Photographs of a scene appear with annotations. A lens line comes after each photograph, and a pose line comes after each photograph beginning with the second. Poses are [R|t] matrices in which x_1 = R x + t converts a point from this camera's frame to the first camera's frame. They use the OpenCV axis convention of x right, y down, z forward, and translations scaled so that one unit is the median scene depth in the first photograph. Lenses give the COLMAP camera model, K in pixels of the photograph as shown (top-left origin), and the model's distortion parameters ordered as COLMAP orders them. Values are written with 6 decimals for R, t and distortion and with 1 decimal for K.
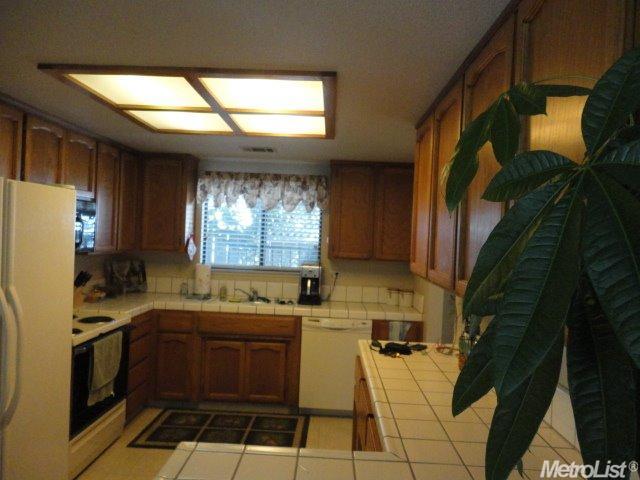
lens RADIAL K [[462.9, 0, 322.7], [0, 462.9, 230.7], [0, 0, 1]] dist [-0.012063, 0.004222]
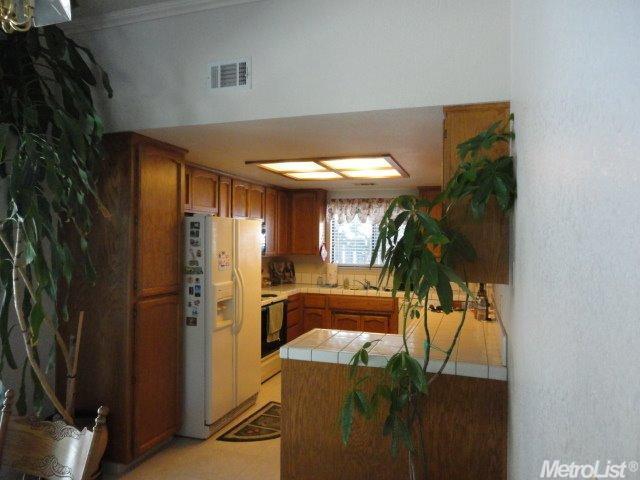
lens RADIAL K [[462.9, 0, 321.1], [0, 462.9, 234.0], [0, 0, 1]] dist [-0.012063, 0.004222]
pose [[0.955857, -0.033785, -0.291885, 0.140248], [0.030084, 0.999400, -0.017160, 0.004392], [0.292289, 0.007622, 0.956300, -0.409511]]
